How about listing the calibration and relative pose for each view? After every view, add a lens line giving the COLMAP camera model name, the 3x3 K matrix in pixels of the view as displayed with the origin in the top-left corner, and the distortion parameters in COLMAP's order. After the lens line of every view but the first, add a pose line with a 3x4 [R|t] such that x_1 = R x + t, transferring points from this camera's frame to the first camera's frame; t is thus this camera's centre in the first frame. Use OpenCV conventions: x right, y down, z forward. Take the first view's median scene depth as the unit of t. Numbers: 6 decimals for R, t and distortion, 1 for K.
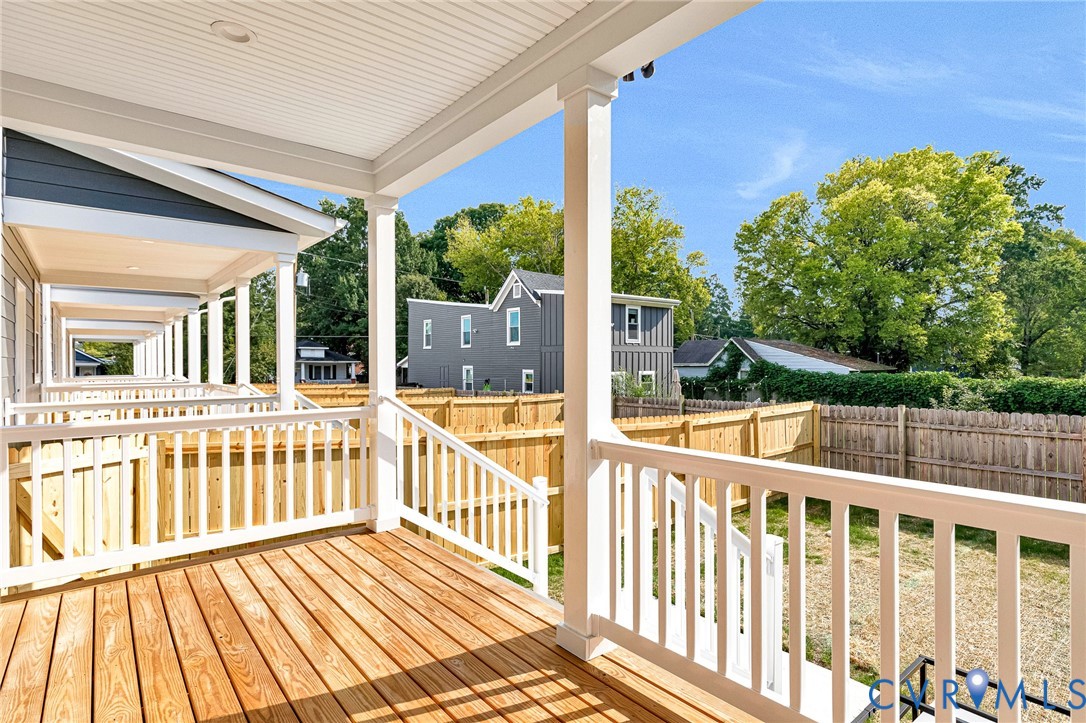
lens RADIAL K [[550.8, 0, 543.0], [0, 550.8, 361.5], [0, 0, 1]] dist [0.000147, 0.000408]
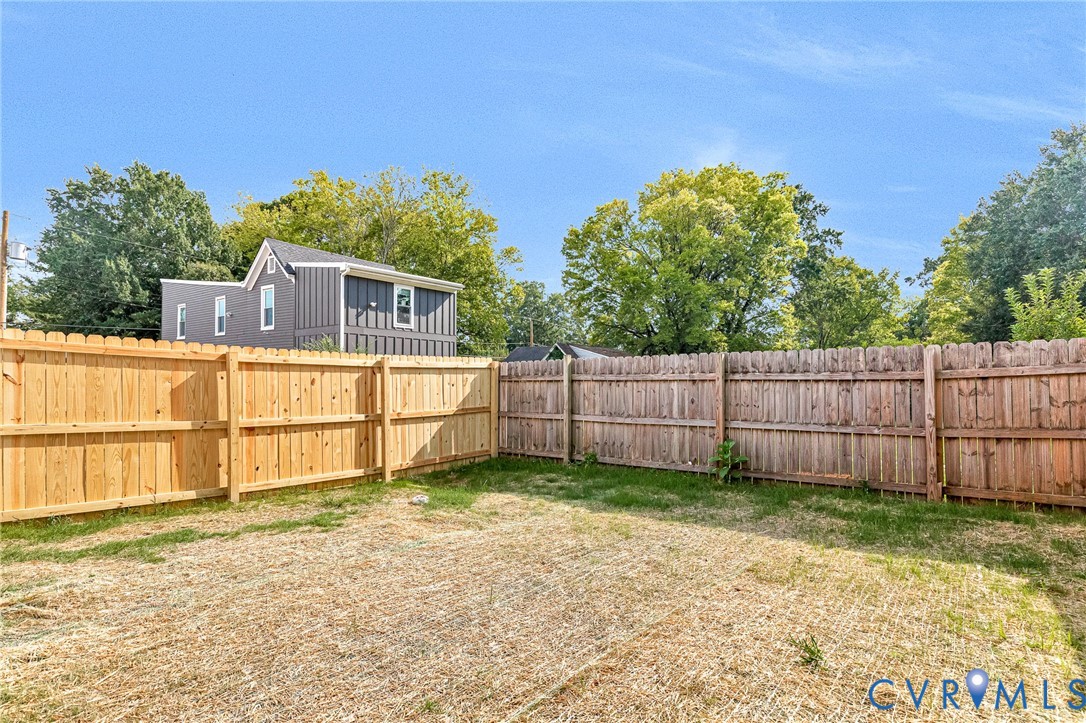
lens RADIAL K [[559.0, 0, 550.0], [0, 559.0, 381.0], [0, 0, 1]] dist [0.004037, 0.000181]
pose [[0.970683, 0.009240, 0.240185, 0.146284], [-0.009026, 0.999957, -0.001988, 0.042397], [-0.240193, -0.000239, 0.970725, 0.060410]]
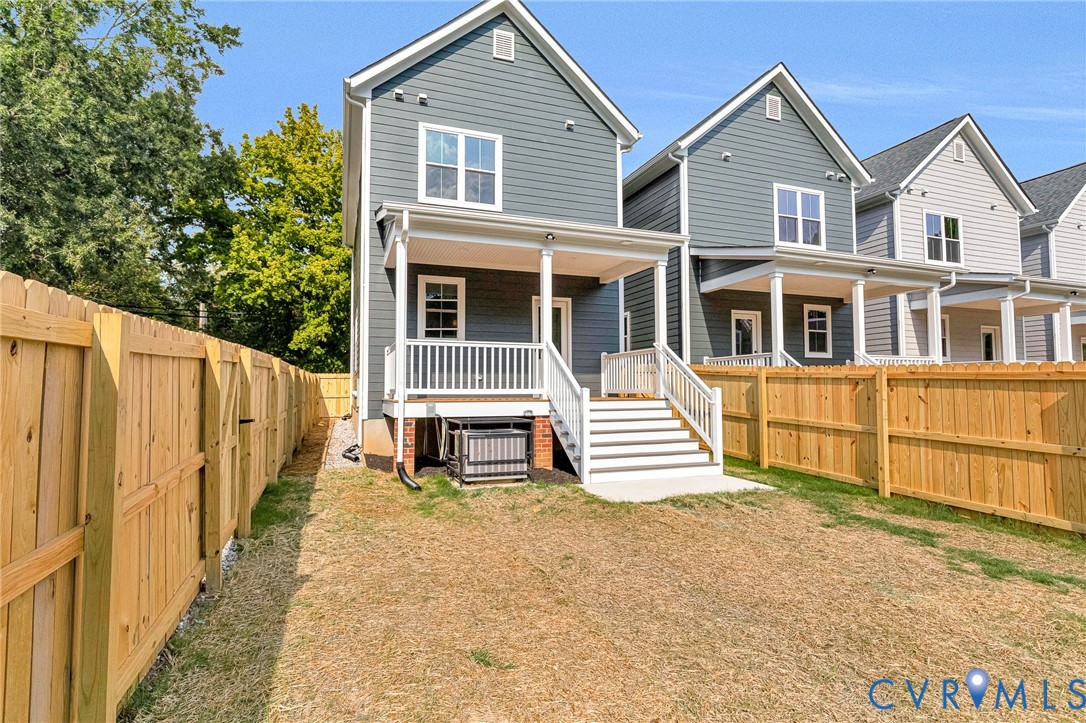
lens RADIAL K [[550.8, 0, 543.0], [0, 550.8, 361.5], [0, 0, 1]] dist [0.000147, 0.000408]
pose [[-0.318409, -0.043593, -0.946950, 0.995188], [0.004298, 0.998865, -0.047428, 0.014931], [0.947944, -0.019171, -0.317861, 0.707681]]
